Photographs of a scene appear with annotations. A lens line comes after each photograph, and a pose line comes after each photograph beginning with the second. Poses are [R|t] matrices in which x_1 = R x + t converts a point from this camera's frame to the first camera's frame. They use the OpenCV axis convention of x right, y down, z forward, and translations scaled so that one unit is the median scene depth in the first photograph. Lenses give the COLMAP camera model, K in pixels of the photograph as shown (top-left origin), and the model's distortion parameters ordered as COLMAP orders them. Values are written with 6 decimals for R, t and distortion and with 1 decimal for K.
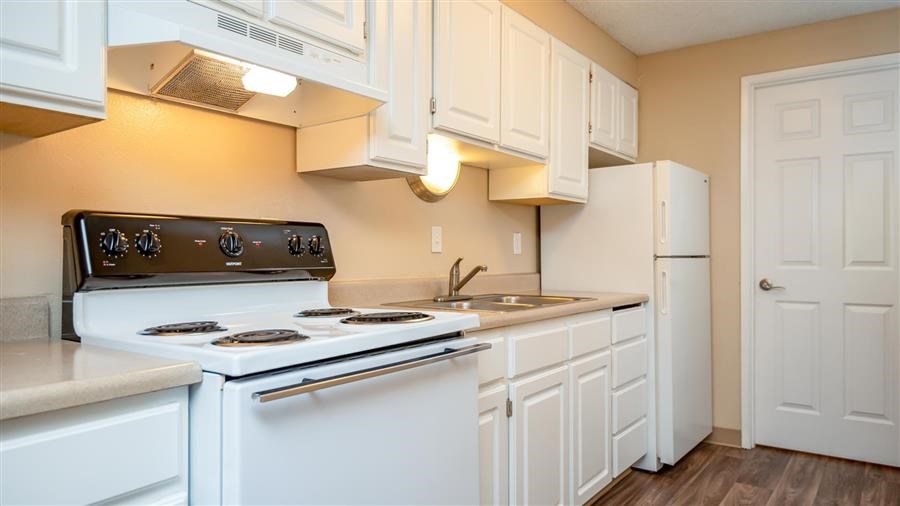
lens RADIAL K [[627.4, 0, 457.3], [0, 627.4, 261.1], [0, 0, 1]] dist [0.006469, 0.001009]
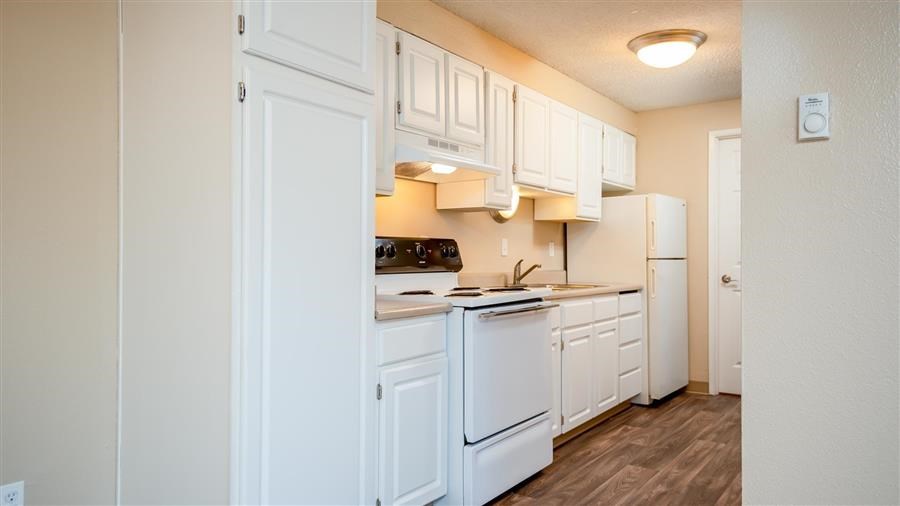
lens RADIAL K [[671.0, 0, 445.9], [0, 671.0, 258.3], [0, 0, 1]] dist [0.008602, -0.004995]
pose [[0.999984, 0.003523, 0.004436, -0.185915], [-0.003499, 0.999979, -0.005543, 0.002044], [-0.004456, 0.005527, 0.999975, -0.647157]]
